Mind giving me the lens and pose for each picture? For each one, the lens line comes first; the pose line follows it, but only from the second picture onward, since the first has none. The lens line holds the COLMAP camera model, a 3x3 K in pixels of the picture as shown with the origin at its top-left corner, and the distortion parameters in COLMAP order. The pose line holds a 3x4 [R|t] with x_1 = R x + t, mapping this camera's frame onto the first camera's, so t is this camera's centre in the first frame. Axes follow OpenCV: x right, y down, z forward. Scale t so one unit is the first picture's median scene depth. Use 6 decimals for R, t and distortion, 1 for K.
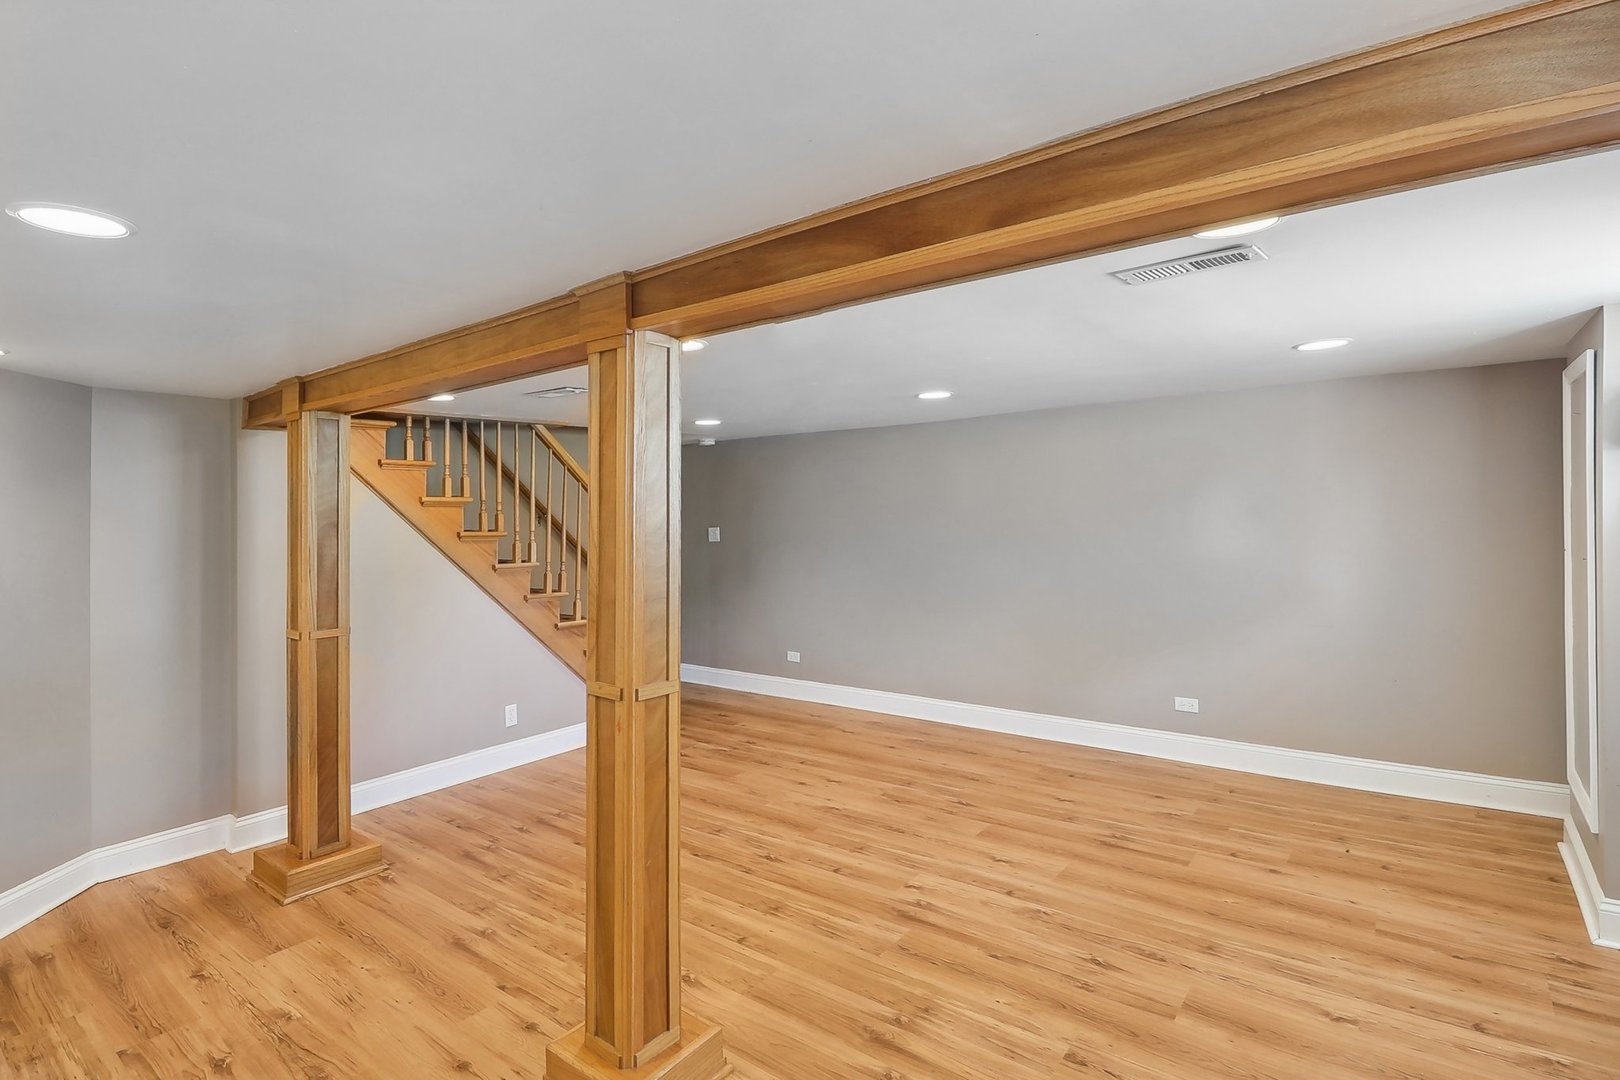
lens RADIAL K [[790.7, 0, 806.8], [0, 790.7, 504.6], [0, 0, 1]] dist [-0.002919, -0.010756]
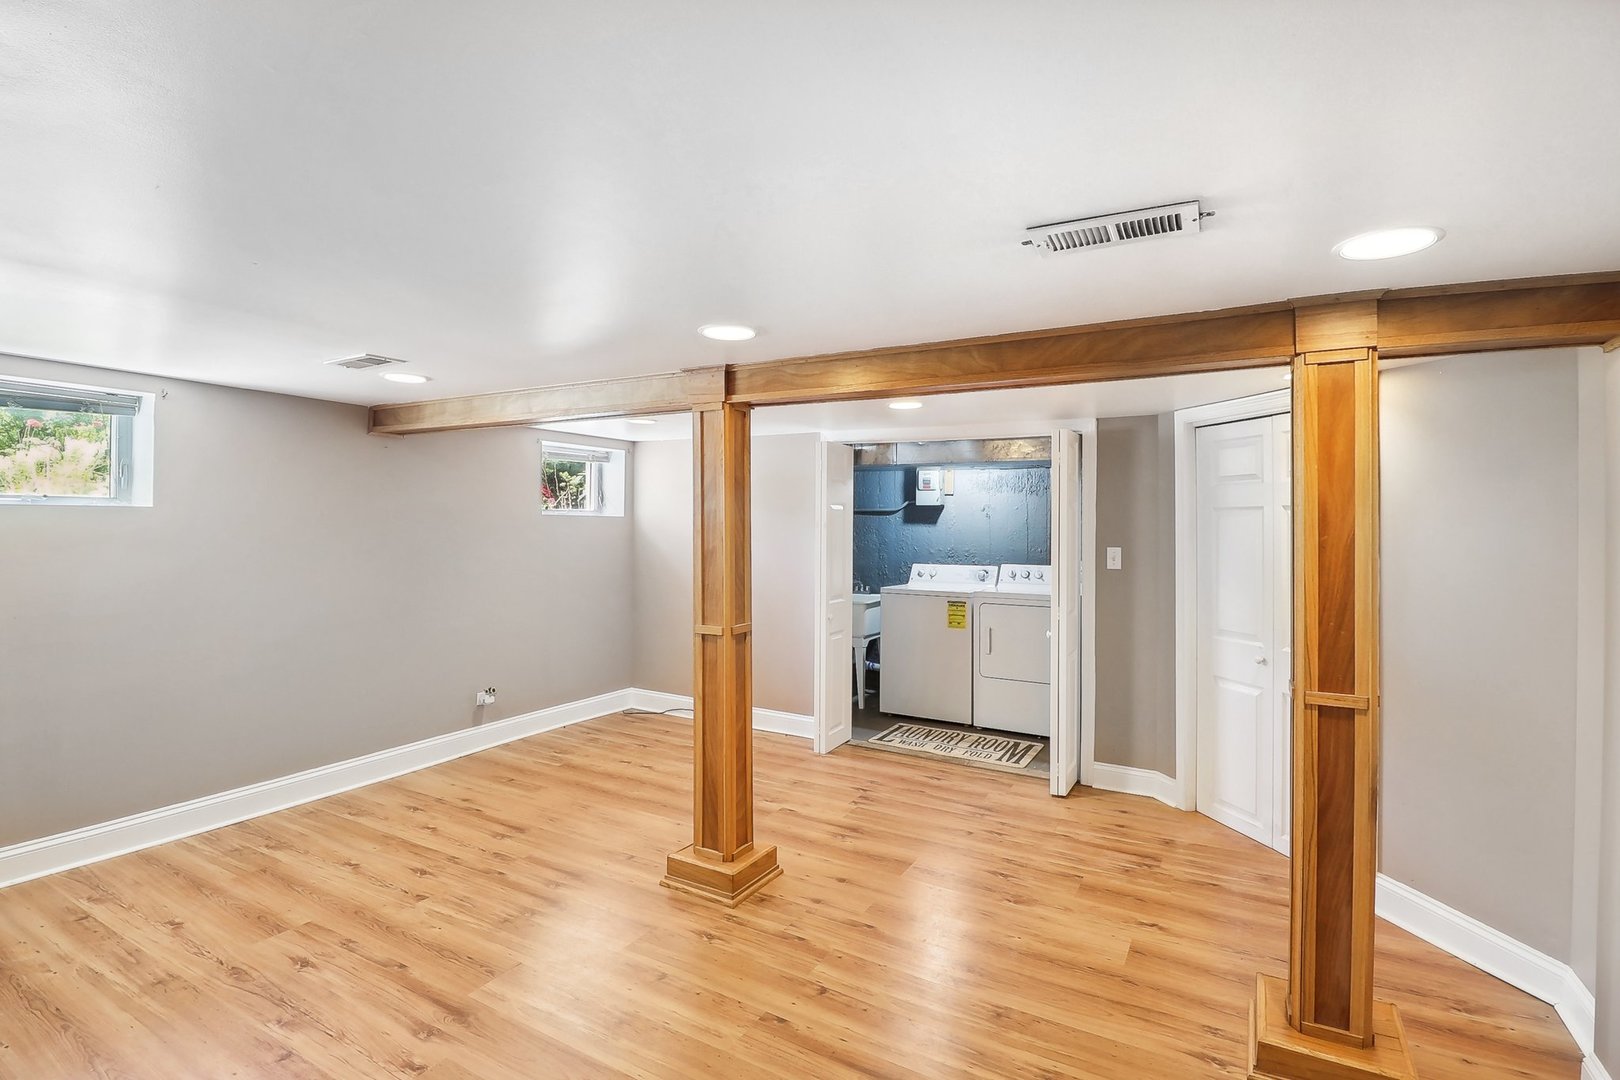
lens RADIAL K [[789.7, 0, 788.3], [0, 789.7, 517.3], [0, 0, 1]] dist [-0.003289, -0.000580]
pose [[-0.992331, 0.011735, -0.123050, -0.095059], [0.012993, 0.999871, -0.009420, 0.017685], [0.122924, -0.010947, -0.992356, 1.515113]]
